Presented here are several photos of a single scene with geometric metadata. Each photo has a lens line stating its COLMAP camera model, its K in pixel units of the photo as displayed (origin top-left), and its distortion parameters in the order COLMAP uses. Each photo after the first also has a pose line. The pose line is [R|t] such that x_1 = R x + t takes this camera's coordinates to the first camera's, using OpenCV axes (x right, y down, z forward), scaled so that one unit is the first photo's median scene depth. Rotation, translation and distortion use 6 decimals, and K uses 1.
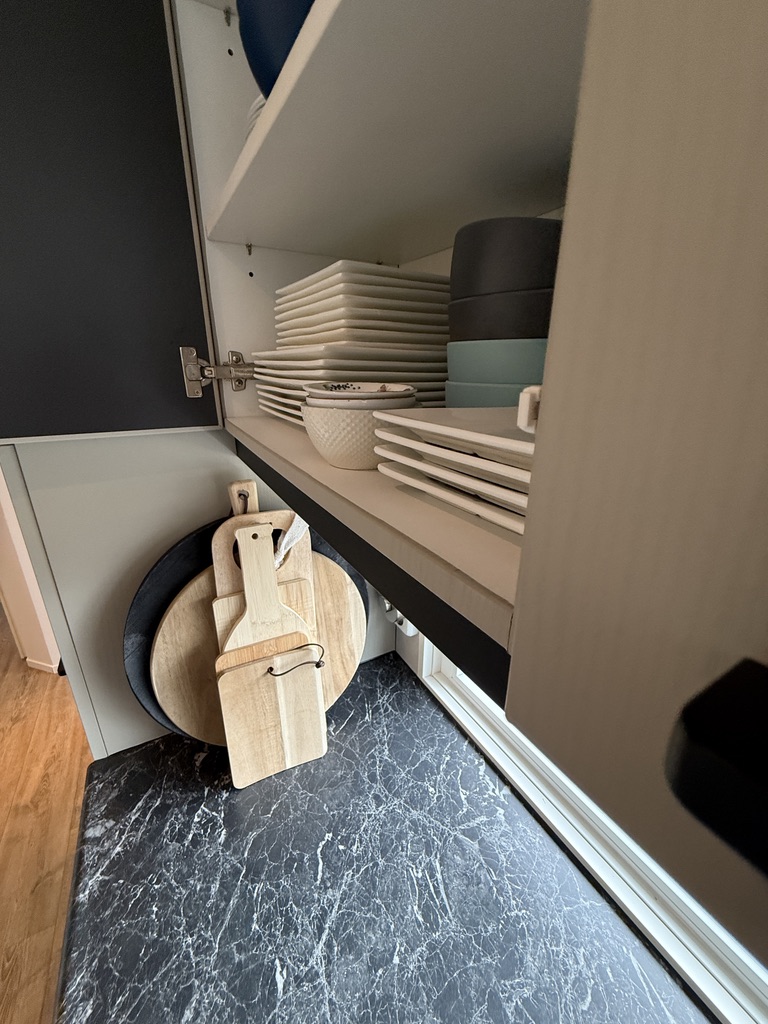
lens RADIAL K [[405.8, 0, 381.7], [0, 405.8, 507.9], [0, 0, 1]] dist [0.000595, -0.000167]
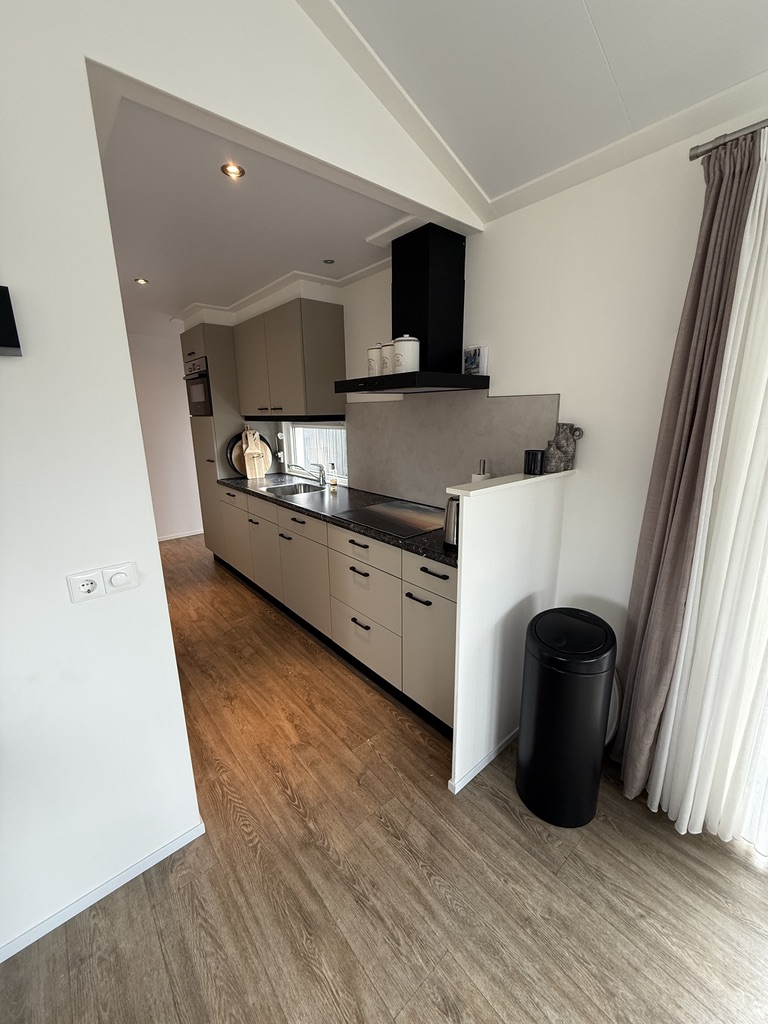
lens RADIAL K [[405.8, 0, 381.7], [0, 405.8, 507.9], [0, 0, 1]] dist [0.000595, -0.000167]
pose [[0.981524, -0.060509, 0.181522, 0.410172], [0.080144, 0.991463, -0.102855, 1.833654], [-0.173749, 0.115502, 0.977993, -4.766512]]
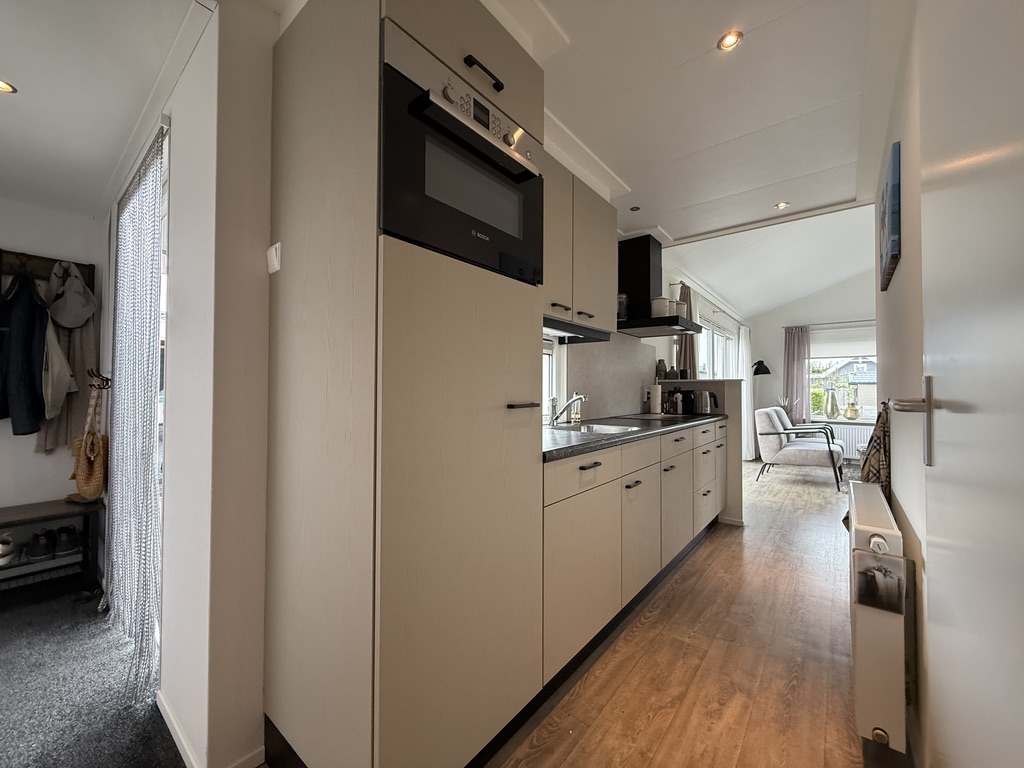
lens RADIAL K [[405.8, 0, 505.9], [0, 405.8, 382.8], [0, 0, 1]] dist [0.000595, -0.000167]
pose [[-0.360671, 0.004590, 0.932682, -2.716188], [0.302037, 0.946677, 0.112140, 0.015458], [-0.882434, 0.322150, -0.342825, 1.935518]]
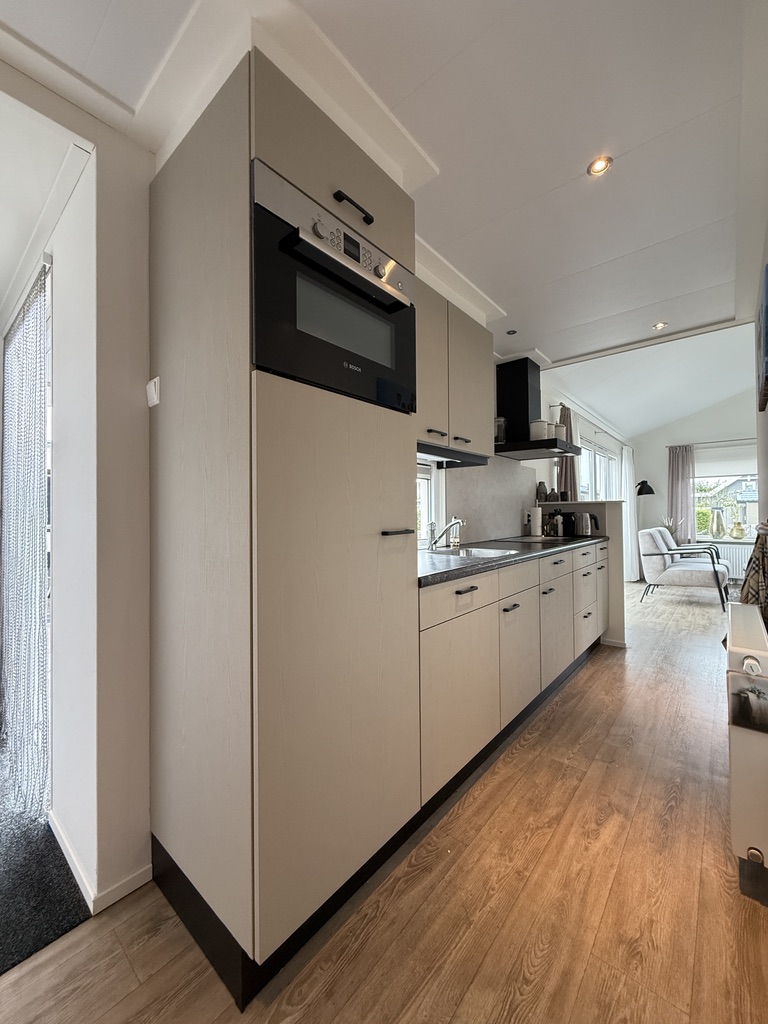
lens RADIAL K [[405.8, 0, 381.7], [0, 405.8, 507.9], [0, 0, 1]] dist [0.000595, -0.000167]
pose [[-0.343647, 0.004524, 0.939088, -2.769660], [0.316830, 0.941917, 0.111402, 0.003706], [-0.884039, 0.335815, -0.325120, 1.903060]]
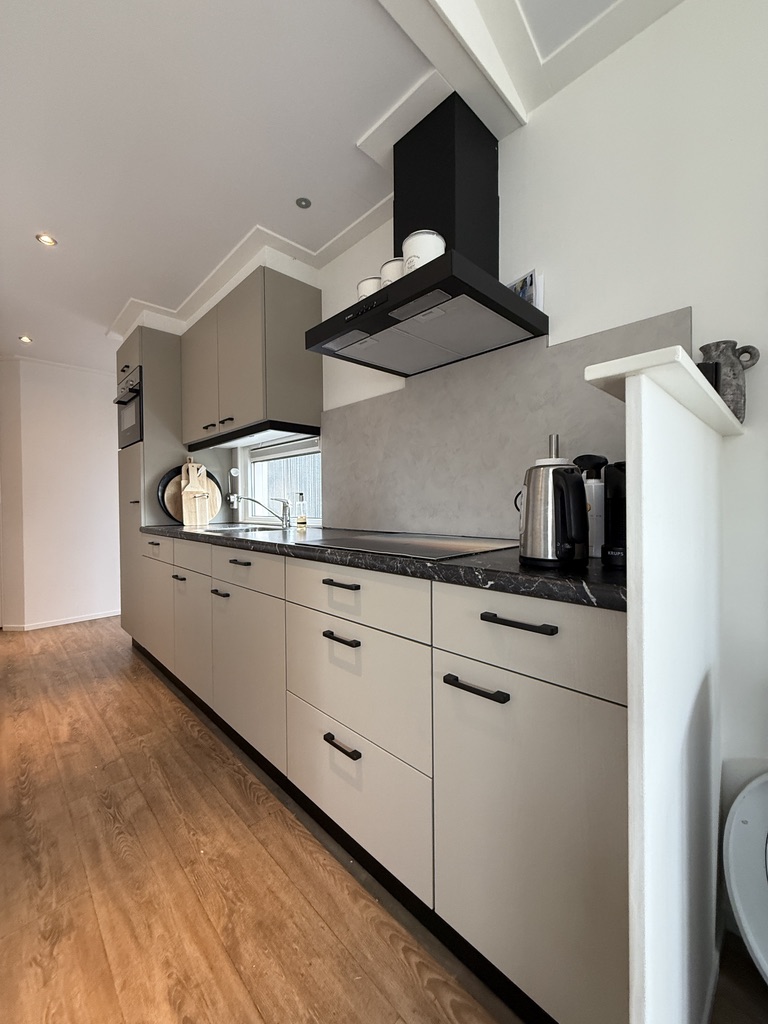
lens RADIAL K [[405.8, 0, 381.7], [0, 405.8, 507.9], [0, 0, 1]] dist [0.000595, -0.000167]
pose [[0.966944, -0.013866, 0.254611, 0.528636], [0.096312, 0.944413, -0.314337, 2.027673], [-0.236100, 0.328468, 0.914530, -3.283740]]
